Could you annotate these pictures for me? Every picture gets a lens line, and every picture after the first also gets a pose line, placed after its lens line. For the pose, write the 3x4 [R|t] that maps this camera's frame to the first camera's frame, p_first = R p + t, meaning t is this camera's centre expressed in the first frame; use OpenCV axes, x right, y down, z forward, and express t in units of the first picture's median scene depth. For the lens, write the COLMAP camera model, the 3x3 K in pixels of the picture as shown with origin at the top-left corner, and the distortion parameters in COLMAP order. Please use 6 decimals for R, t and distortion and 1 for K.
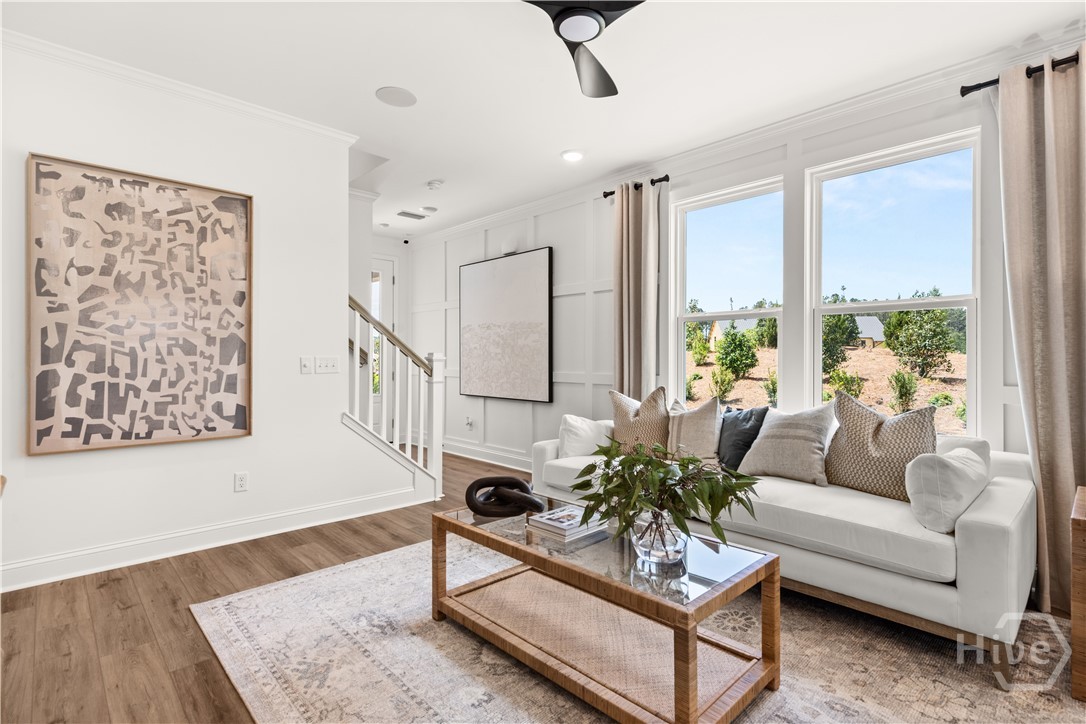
lens RADIAL K [[515.4, 0, 546.4], [0, 515.4, 357.9], [0, 0, 1]] dist [0.019942, 0.000354]
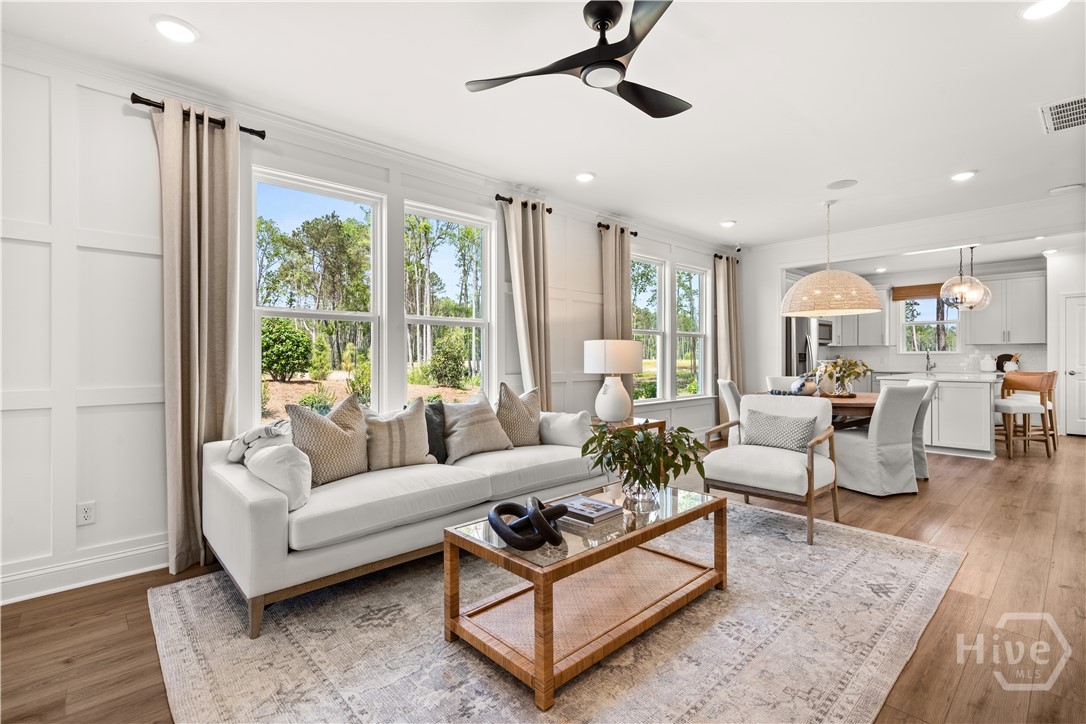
lens RADIAL K [[495.3, 0, 542.9], [0, 495.3, 357.6], [0, 0, 1]] dist [0.003866, 0.000462]
pose [[0.035995, -0.006859, 0.999328, -1.047107], [0.004597, 0.999967, 0.006697, -0.014113], [-0.999341, 0.004353, 0.036026, 1.096168]]
